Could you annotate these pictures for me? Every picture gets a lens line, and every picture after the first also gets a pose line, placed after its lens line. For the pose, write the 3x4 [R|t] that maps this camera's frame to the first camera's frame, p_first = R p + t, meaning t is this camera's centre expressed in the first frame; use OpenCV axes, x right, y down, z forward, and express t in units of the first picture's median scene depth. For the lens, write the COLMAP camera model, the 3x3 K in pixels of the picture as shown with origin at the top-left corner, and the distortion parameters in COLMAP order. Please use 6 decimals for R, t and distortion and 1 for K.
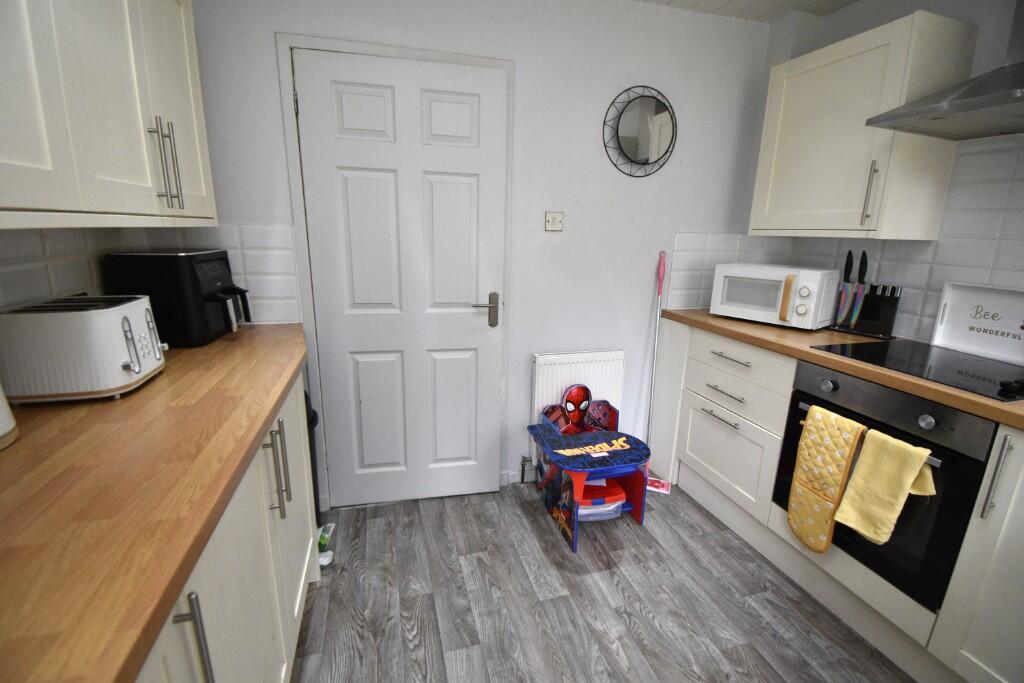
lens RADIAL K [[449.8, 0, 507.3], [0, 449.8, 342.2], [0, 0, 1]] dist [0.019749, -0.025766]
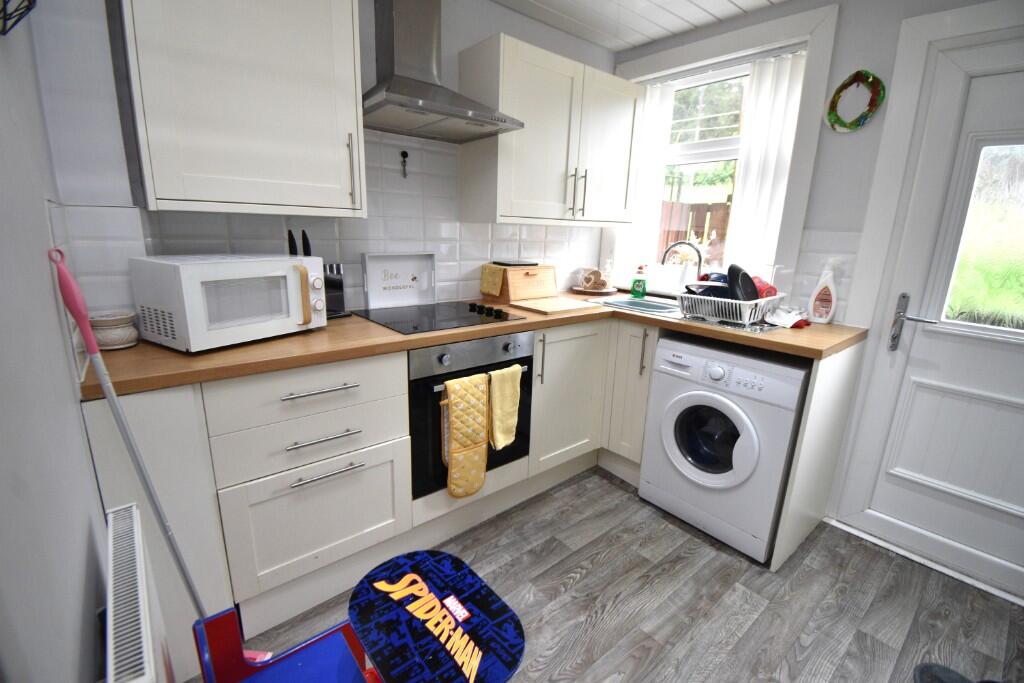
lens RADIAL K [[449.8, 0, 507.3], [0, 449.8, 342.2], [0, 0, 1]] dist [0.019749, -0.025766]
pose [[-0.404848, -0.256705, 0.877611, -0.286405], [0.180340, 0.918516, 0.351862, -0.301403], [-0.896424, 0.300719, -0.325565, 1.243899]]
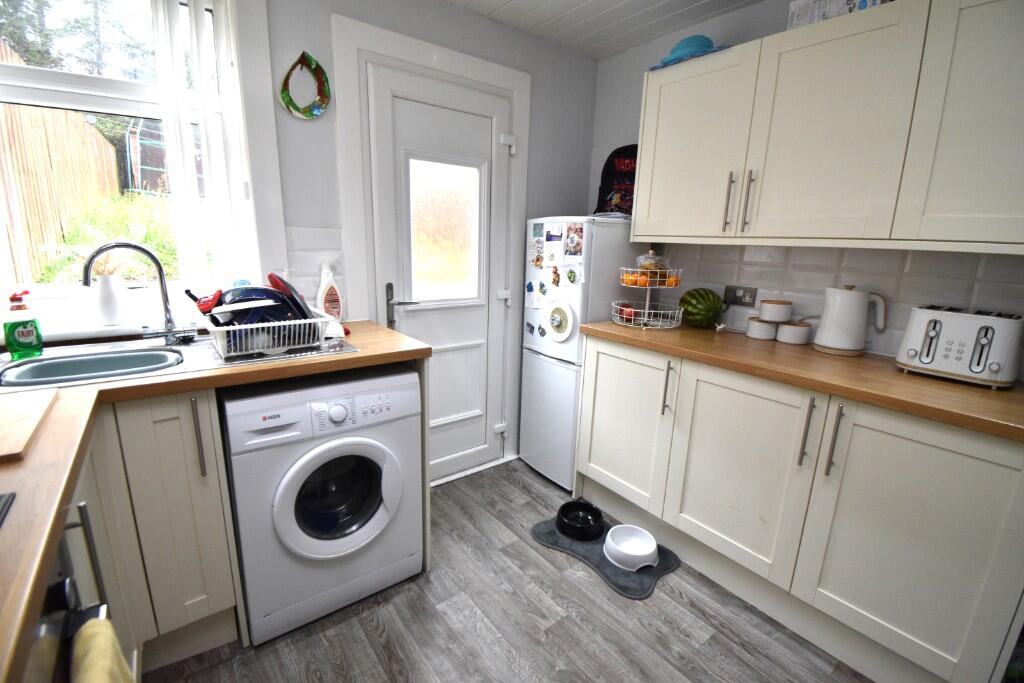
lens RADIAL K [[449.8, 0, 507.3], [0, 449.8, 342.2], [0, 0, 1]] dist [0.019749, -0.025766]
pose [[-0.928931, 0.032310, -0.368841, 0.253487], [-0.137285, 0.895119, 0.424163, -0.285904], [0.343862, 0.444654, -0.827068, 1.216538]]
